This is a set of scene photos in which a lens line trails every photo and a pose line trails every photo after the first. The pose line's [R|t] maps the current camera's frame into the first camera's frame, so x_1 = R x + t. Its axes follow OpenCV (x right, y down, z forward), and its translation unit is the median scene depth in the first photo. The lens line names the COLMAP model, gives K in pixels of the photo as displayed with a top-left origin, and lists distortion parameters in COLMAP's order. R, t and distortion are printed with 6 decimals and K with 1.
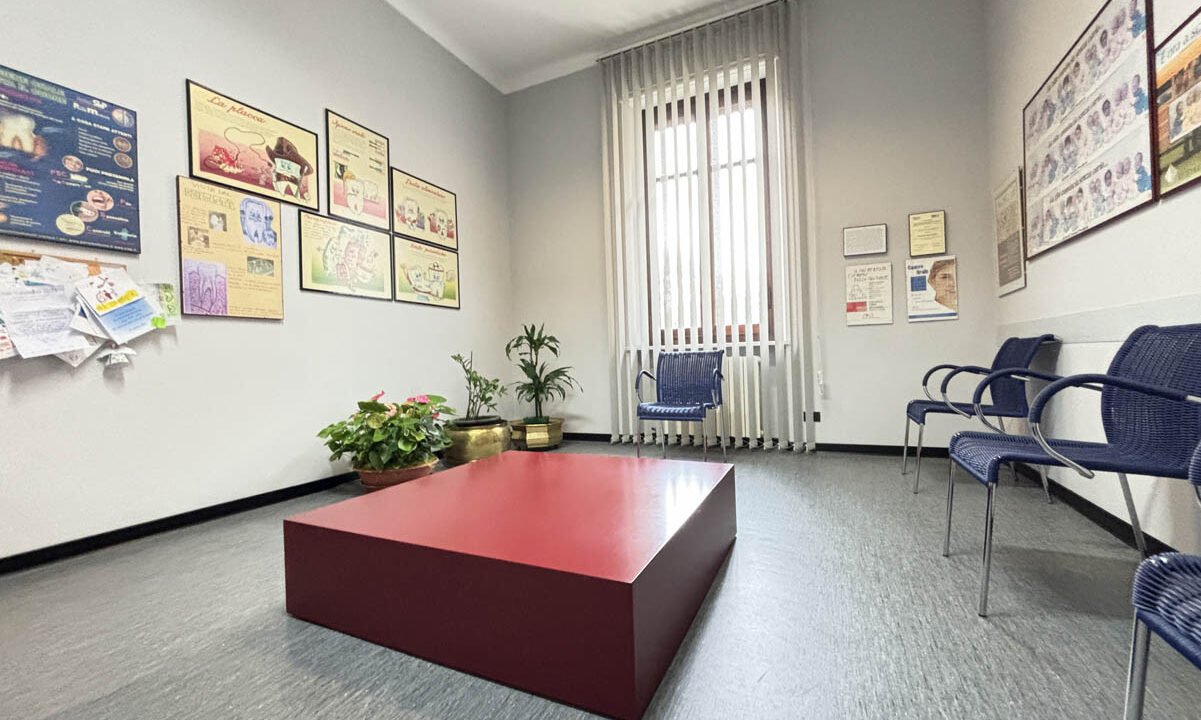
lens RADIAL K [[486.9, 0, 598.7], [0, 486.9, 357.8], [0, 0, 1]] dist [0.002543, 0.000032]
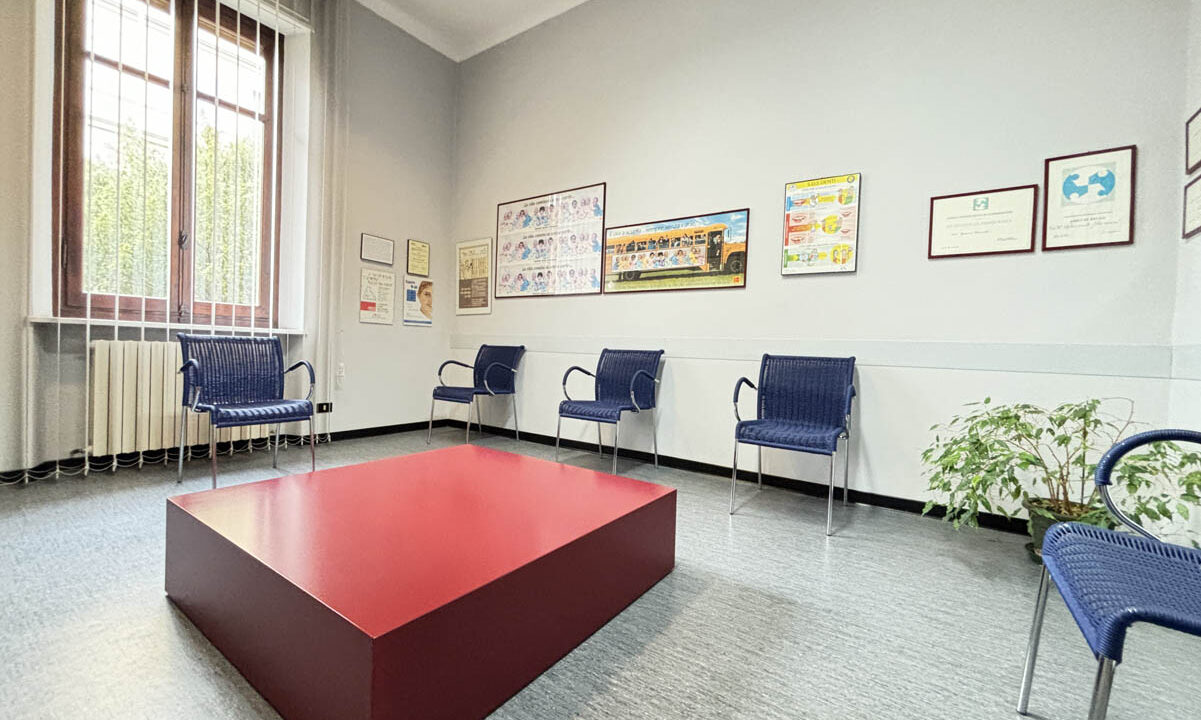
lens RADIAL K [[486.9, 0, 597.9], [0, 486.9, 360.8], [0, 0, 1]] dist [0.002543, 0.000032]
pose [[0.157375, 0.011373, 0.987473, -0.542509], [-0.046999, 0.998887, -0.004014, 0.001037], [-0.986420, -0.045778, 0.157735, 0.316664]]
